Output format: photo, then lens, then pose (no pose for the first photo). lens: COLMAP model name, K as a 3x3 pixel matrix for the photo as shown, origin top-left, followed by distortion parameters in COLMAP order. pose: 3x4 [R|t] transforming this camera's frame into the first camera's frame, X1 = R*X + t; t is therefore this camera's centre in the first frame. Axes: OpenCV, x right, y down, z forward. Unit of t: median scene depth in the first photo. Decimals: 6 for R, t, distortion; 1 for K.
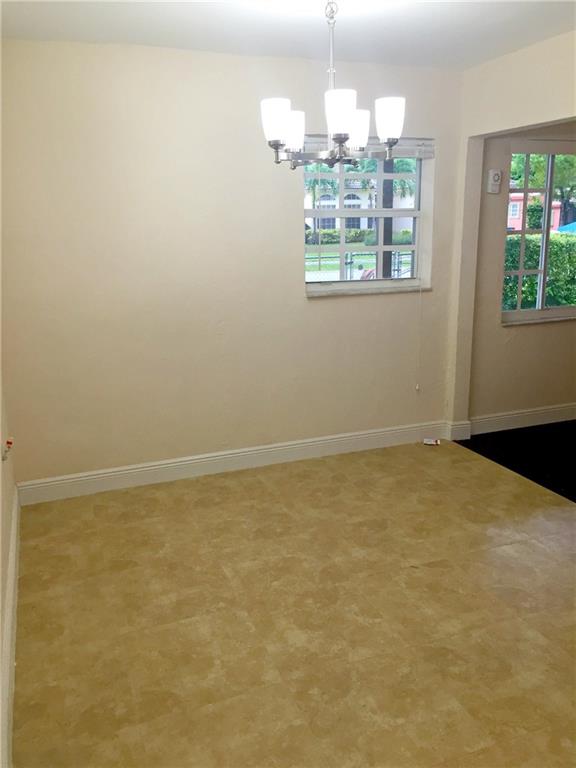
lens RADIAL K [[661.3, 0, 286.4], [0, 661.3, 387.9], [0, 0, 1]] dist [0.059471, -0.088760]
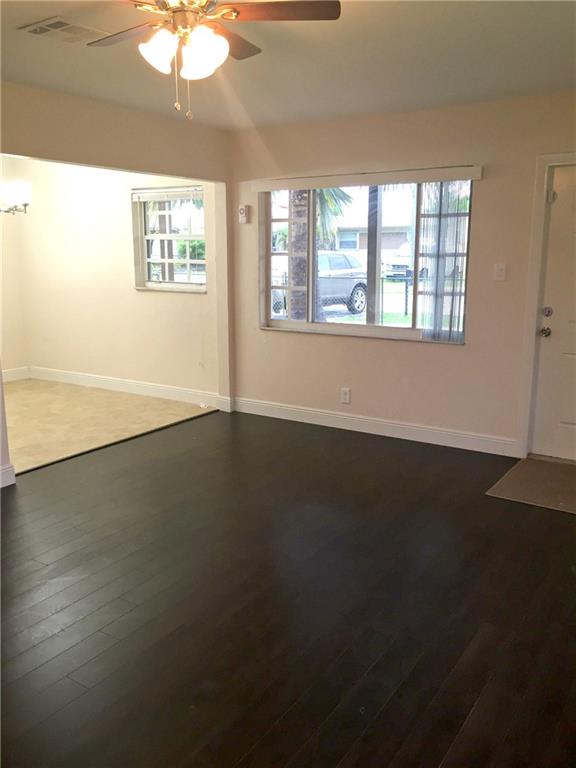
lens RADIAL K [[661.3, 0, 288.1], [0, 661.3, 383.6], [0, 0, 1]] dist [0.059471, -0.088760]
pose [[0.583066, 0.180620, -0.792092, 1.711172], [-0.209009, 0.975505, 0.068590, -0.112321], [0.785079, 0.125562, 0.606535, 0.390434]]
